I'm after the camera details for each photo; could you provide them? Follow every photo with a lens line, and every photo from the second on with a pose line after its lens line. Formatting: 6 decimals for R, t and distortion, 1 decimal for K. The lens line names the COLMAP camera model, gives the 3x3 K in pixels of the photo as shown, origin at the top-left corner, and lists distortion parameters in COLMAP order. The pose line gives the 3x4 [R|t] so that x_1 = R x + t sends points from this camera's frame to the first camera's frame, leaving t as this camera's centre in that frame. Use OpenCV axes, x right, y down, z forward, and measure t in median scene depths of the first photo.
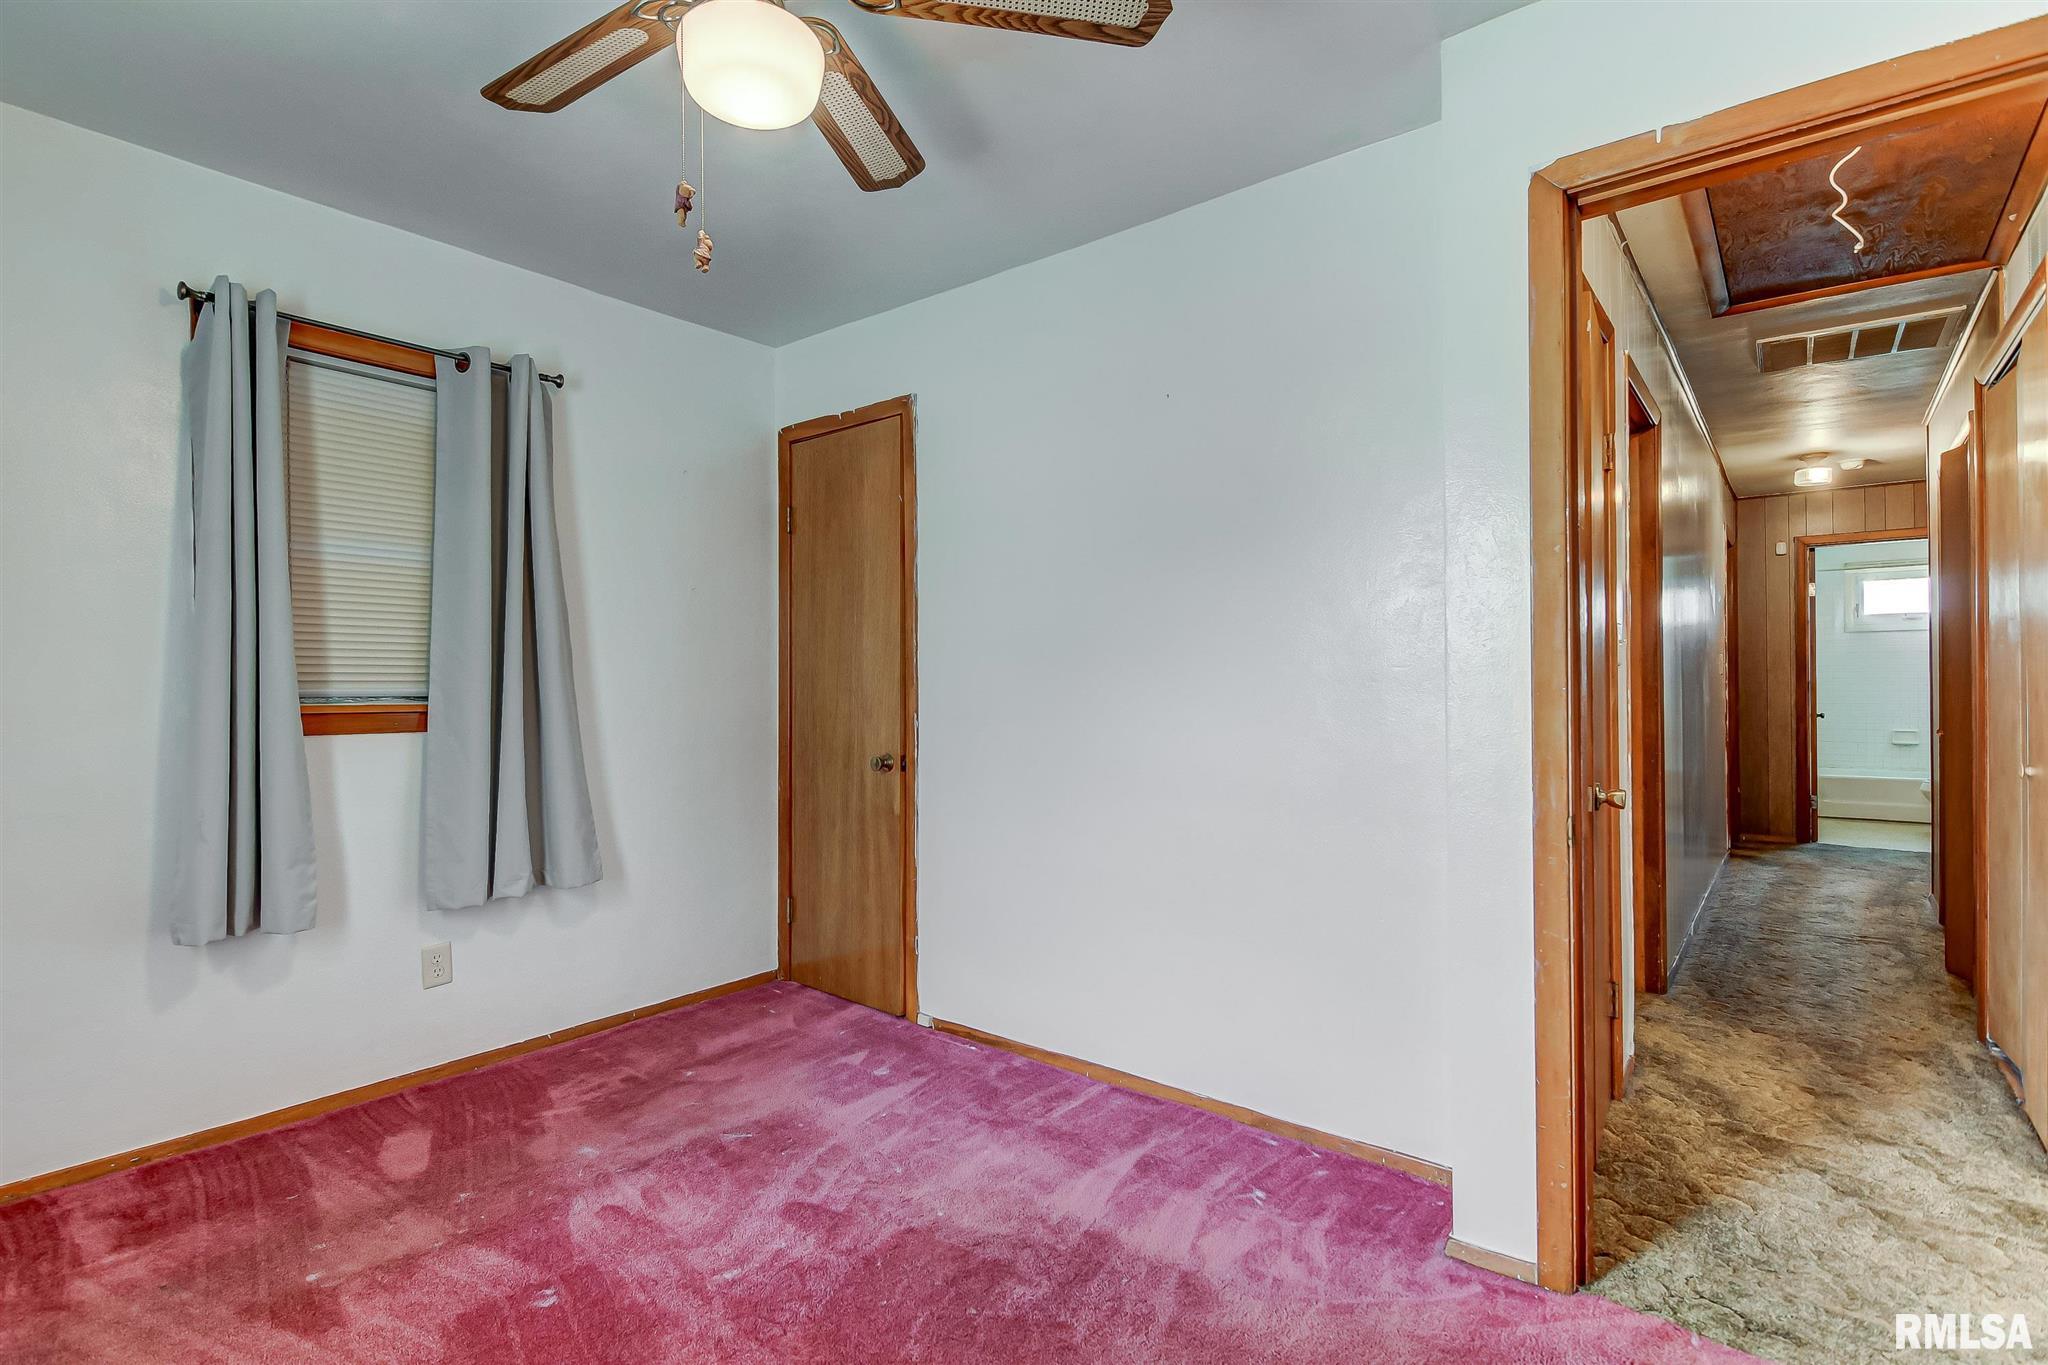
lens RADIAL K [[967.5, 0, 1024.0], [0, 967.5, 682.5], [0, 0, 1]] dist [0.001439, 0.000306]
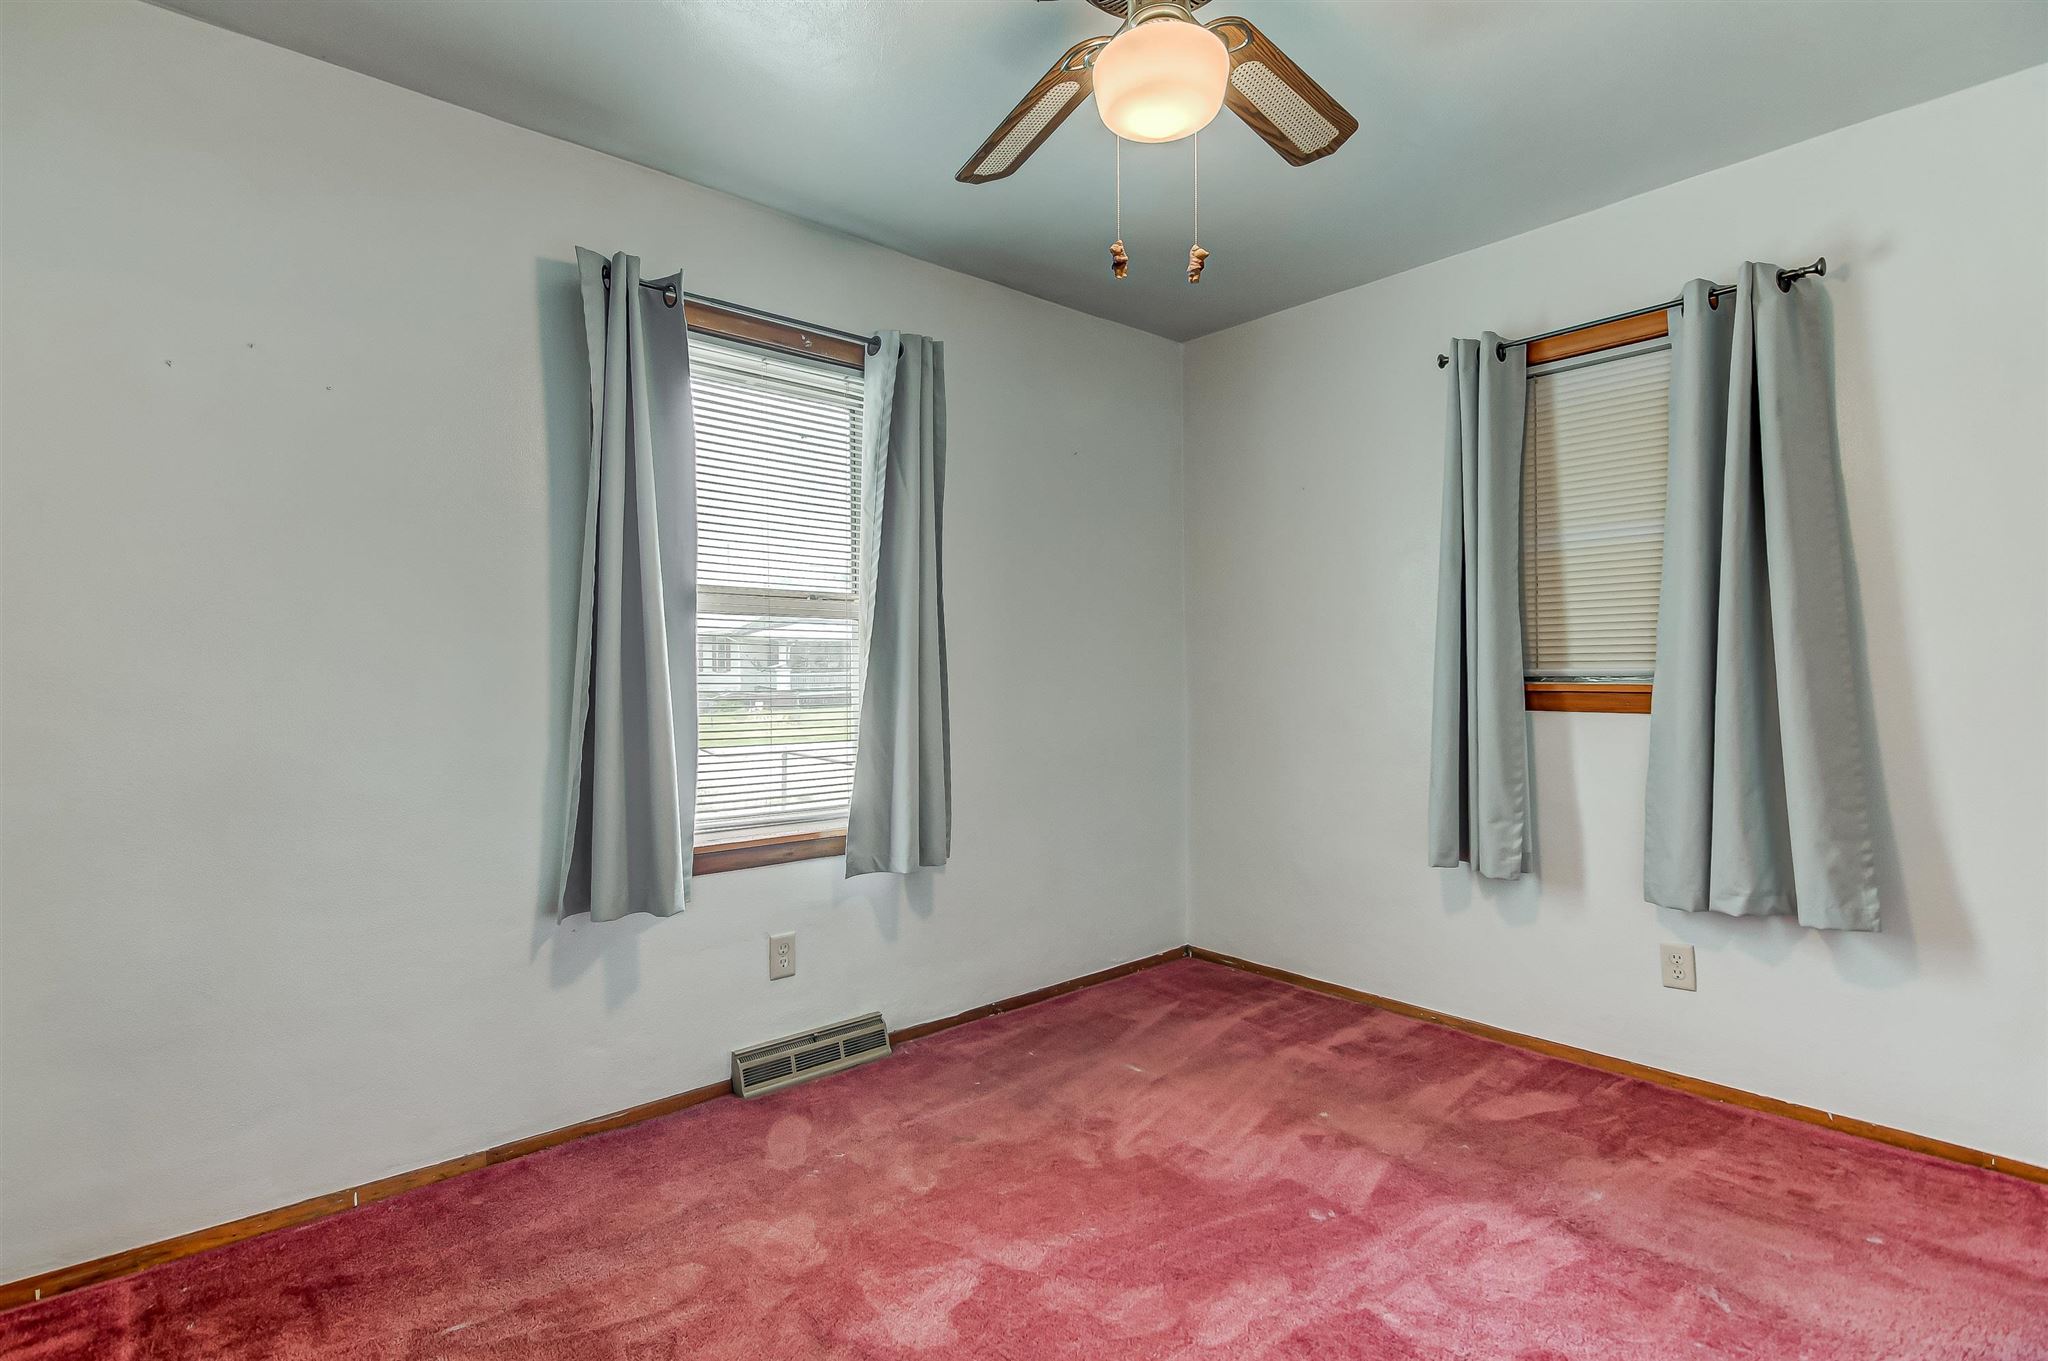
lens RADIAL K [[993.8, 0, 1024.0], [0, 993.8, 680.5], [0, 0, 1]] dist [0.001131, 0.000183]
pose [[-0.167737, 0.008208, -0.985798, 0.490255], [0.007350, 0.999948, 0.007075, 0.007664], [0.985804, -0.006059, -0.167789, 0.611589]]
